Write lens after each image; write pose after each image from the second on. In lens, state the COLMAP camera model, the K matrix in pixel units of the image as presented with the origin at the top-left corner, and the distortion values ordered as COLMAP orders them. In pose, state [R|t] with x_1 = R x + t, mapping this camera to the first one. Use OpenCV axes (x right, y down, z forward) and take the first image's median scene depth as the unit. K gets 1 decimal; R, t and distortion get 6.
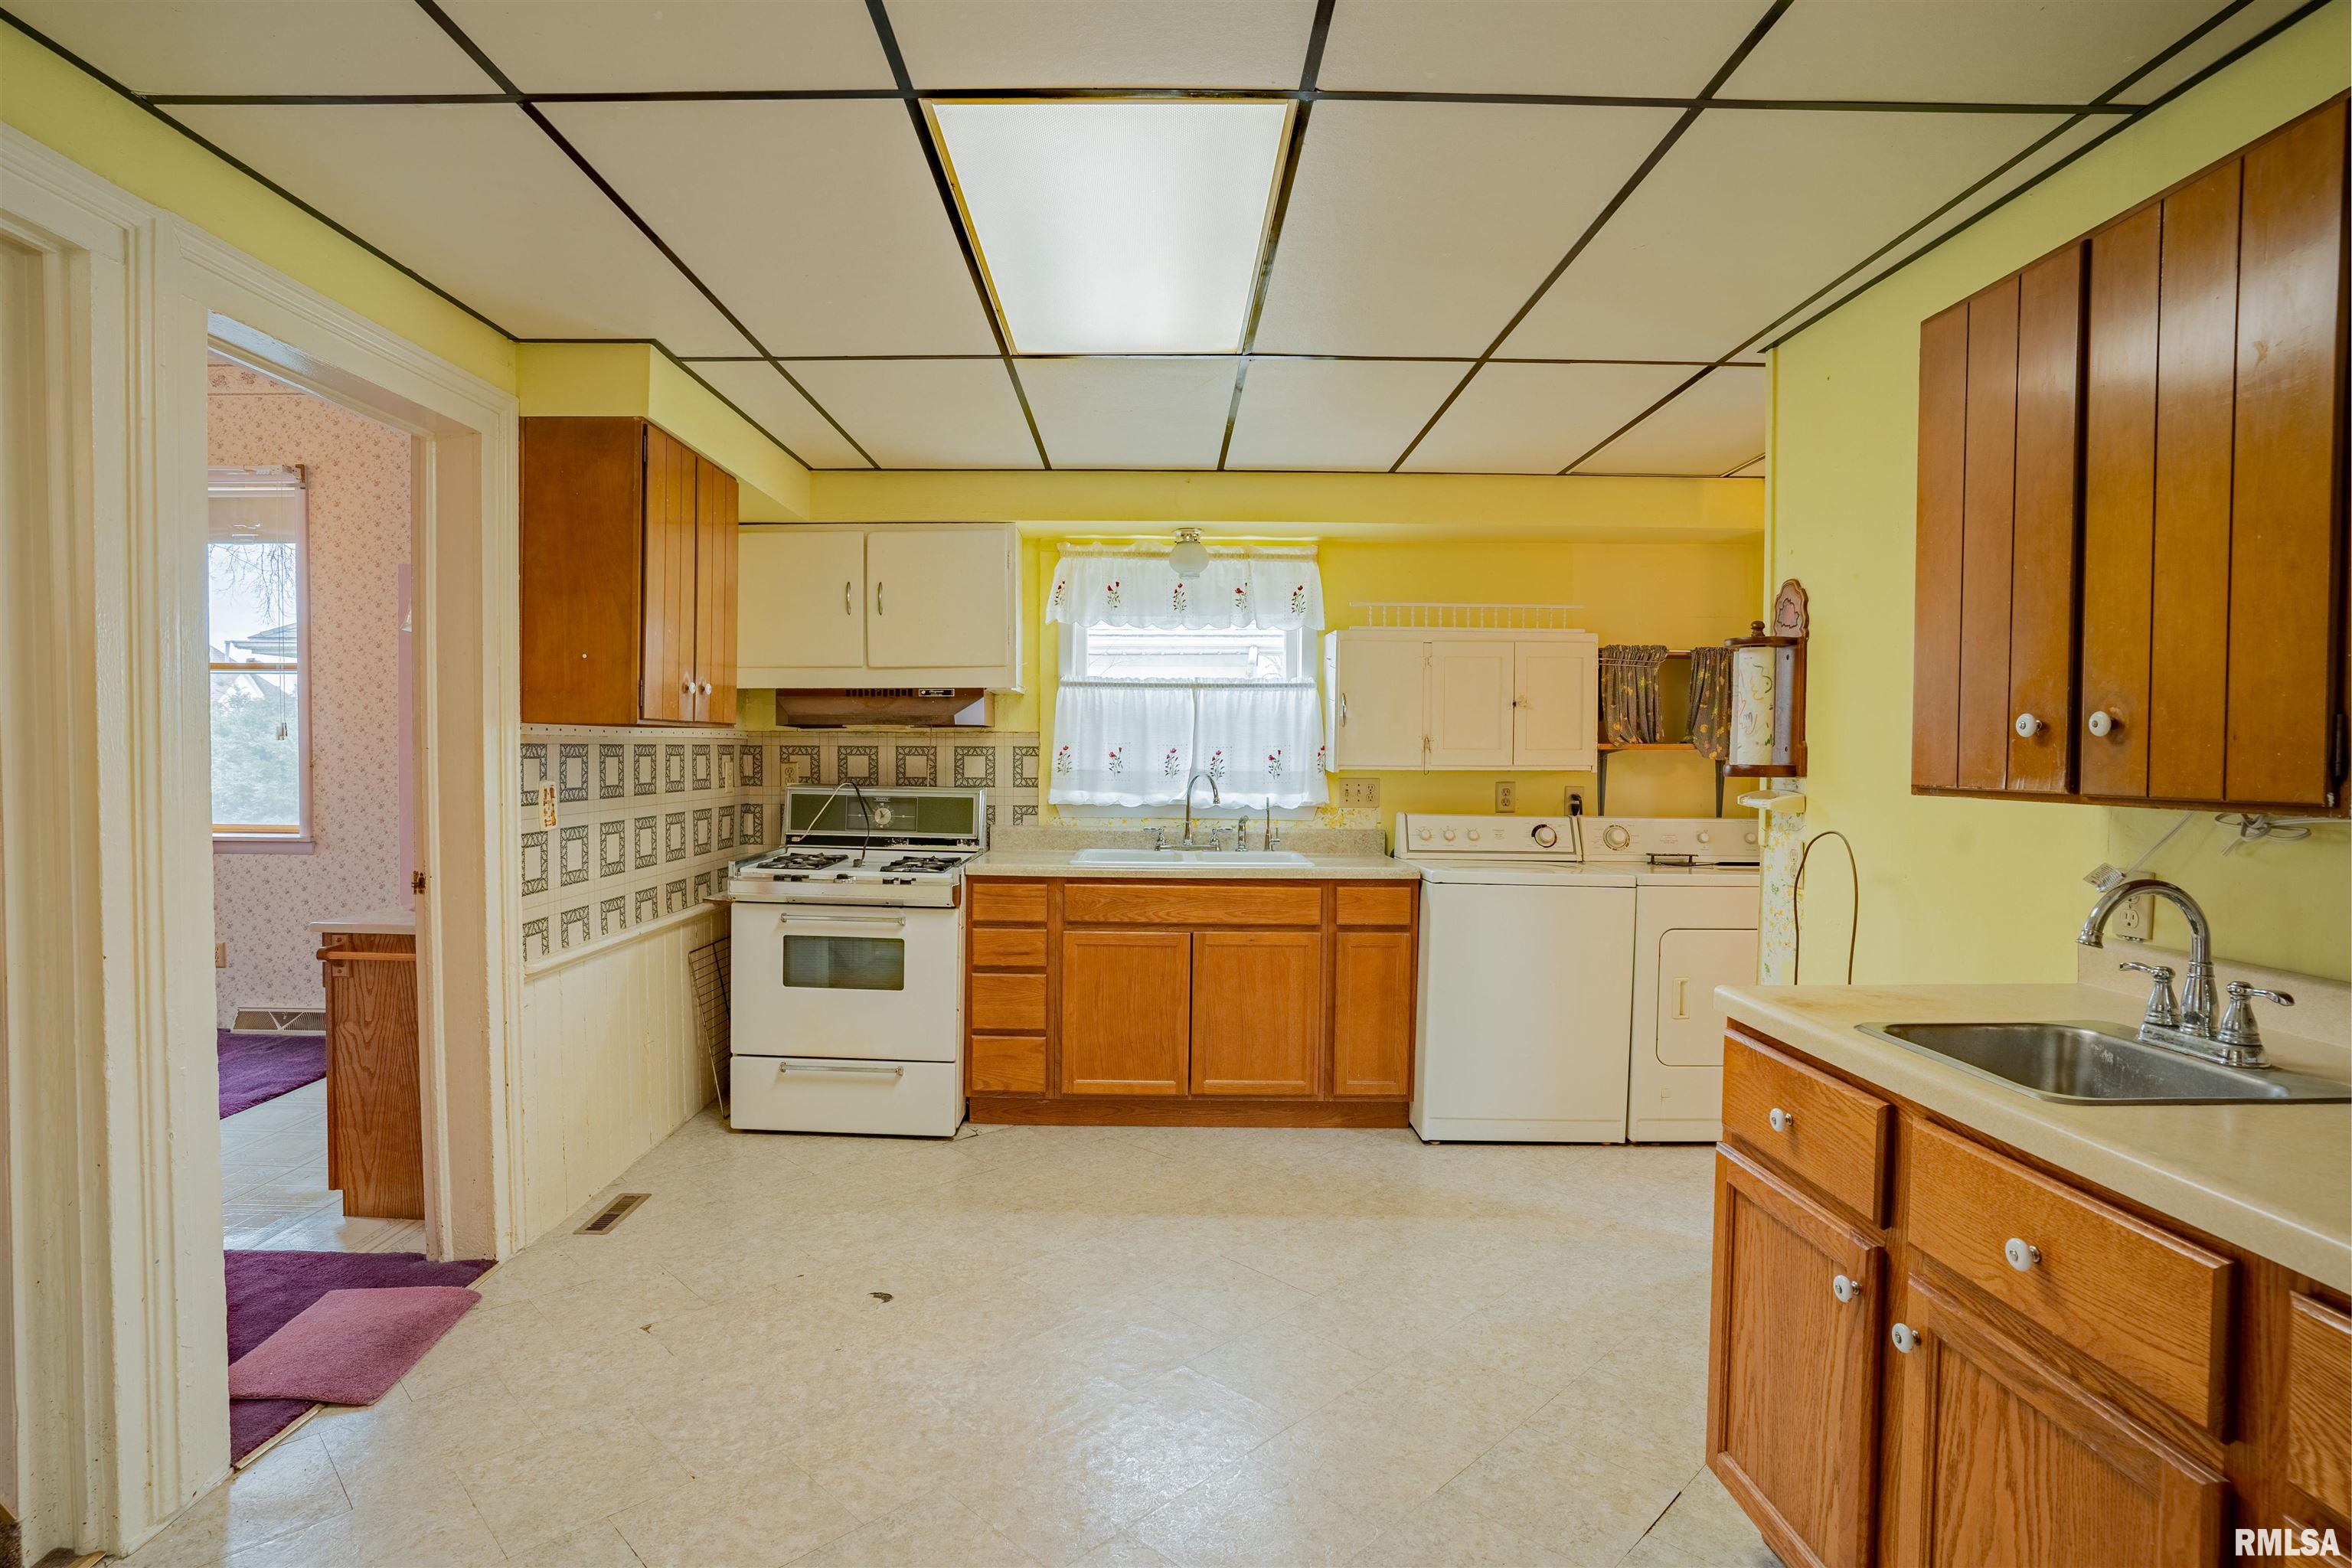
lens RADIAL K [[1177.4, 0, 1168.0], [0, 1177.4, 781.6], [0, 0, 1]] dist [-0.069468, 0.033186]
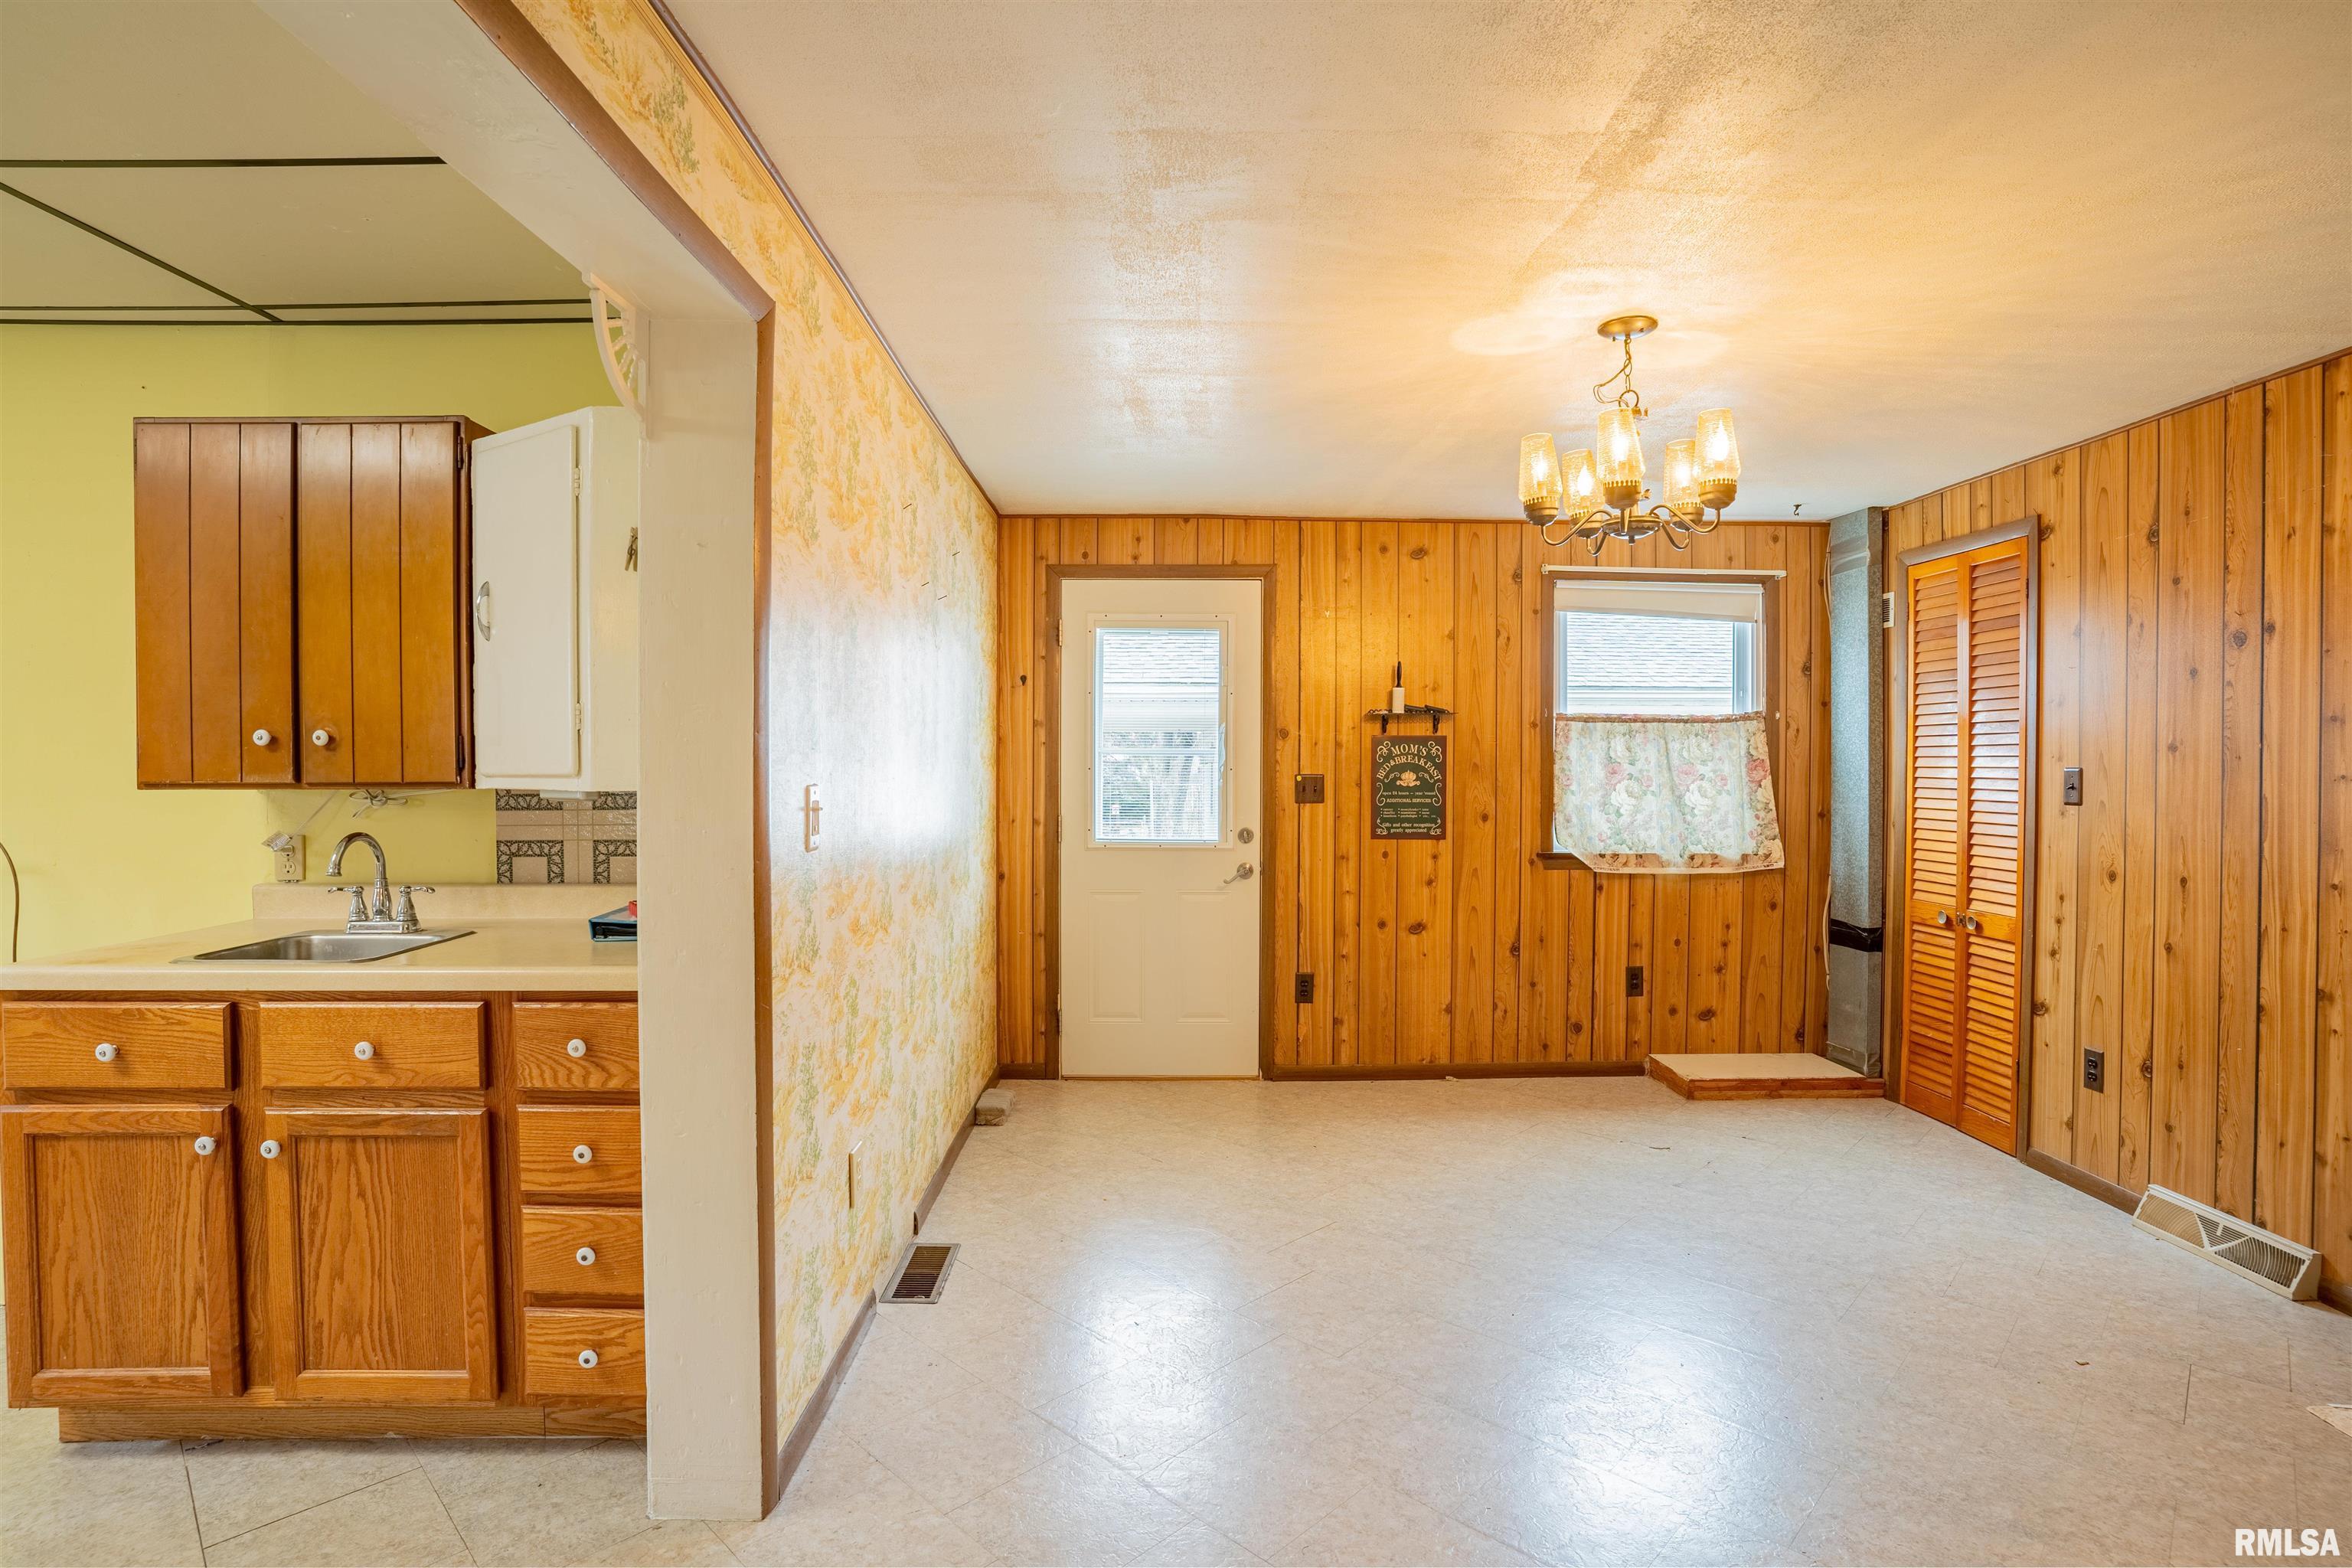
lens RADIAL K [[1151.7, 0, 1158.7], [0, 1151.7, 782.9], [0, 0, 1]] dist [-0.065918, 0.028500]
pose [[0.002684, -0.029629, 0.999557, -0.701342], [0.027632, 0.999181, 0.029544, -0.001724], [-0.999615, 0.027540, 0.003500, -0.158460]]
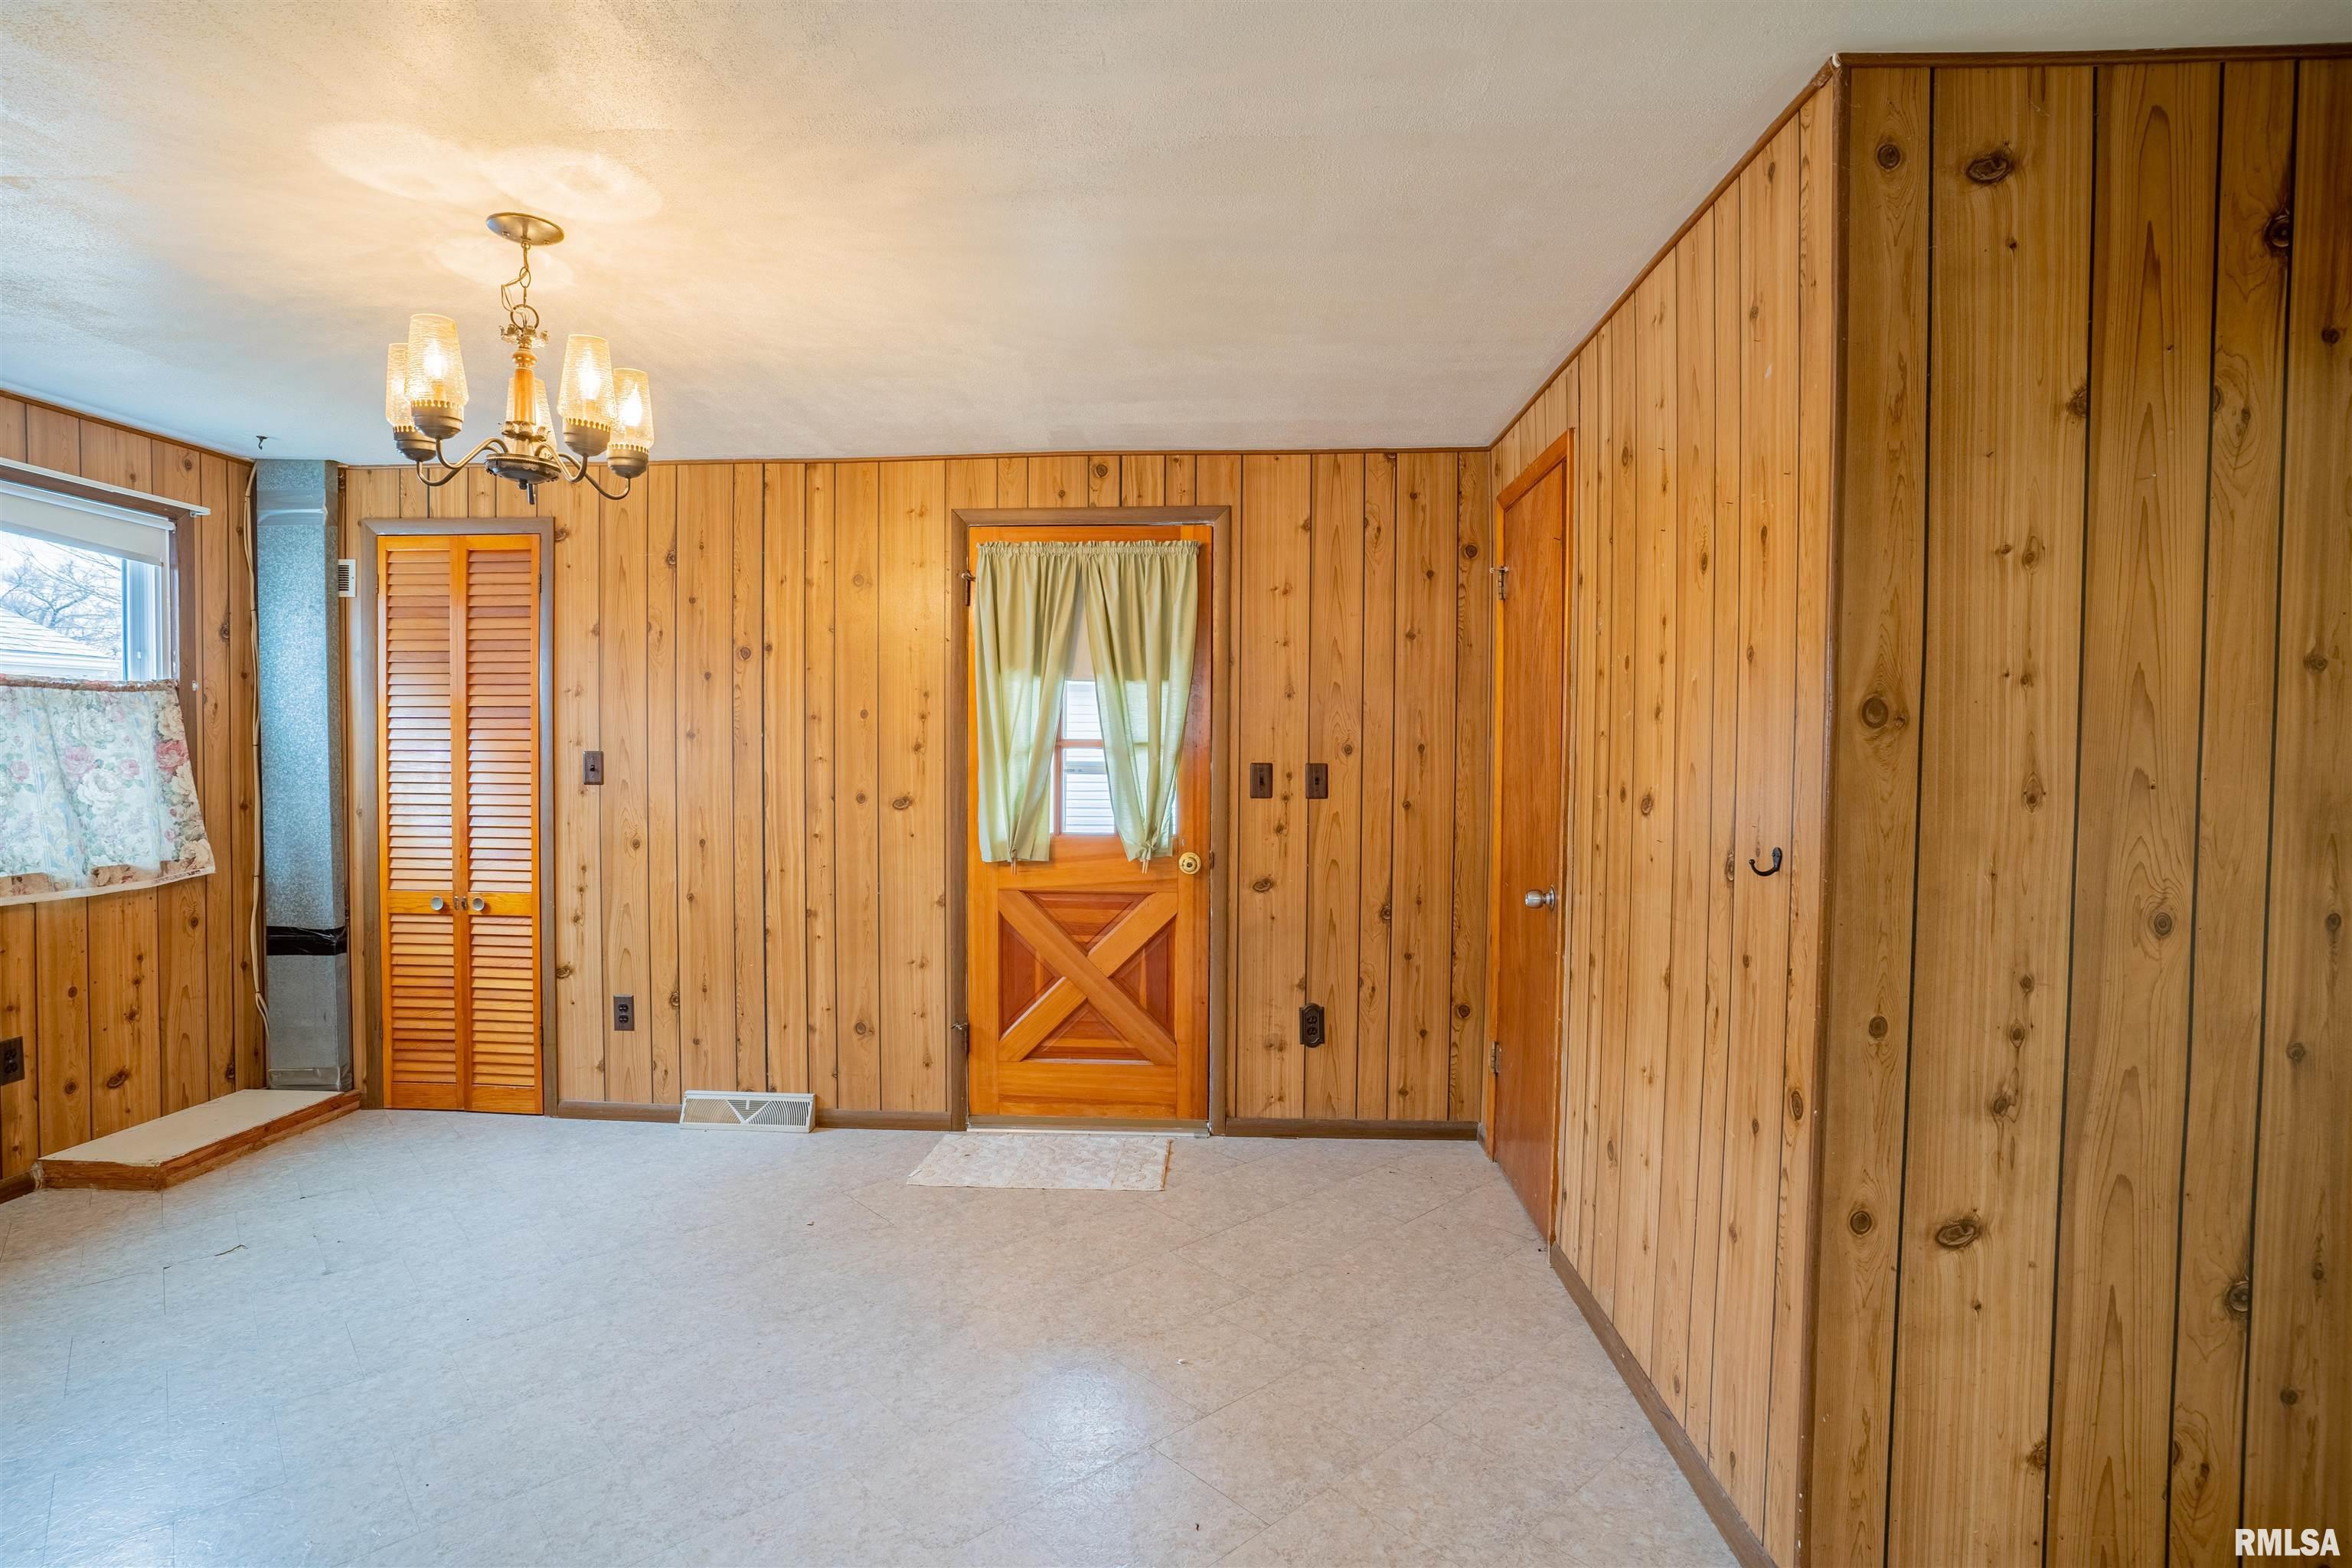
lens RADIAL K [[1177.4, 0, 1168.0], [0, 1177.4, 781.6], [0, 0, 1]] dist [-0.069468, 0.033186]
pose [[-0.998372, -0.020393, 0.053265, 0.106195], [-0.017365, 0.998240, 0.056700, -0.016723], [-0.054328, 0.055682, -0.996969, 0.544966]]
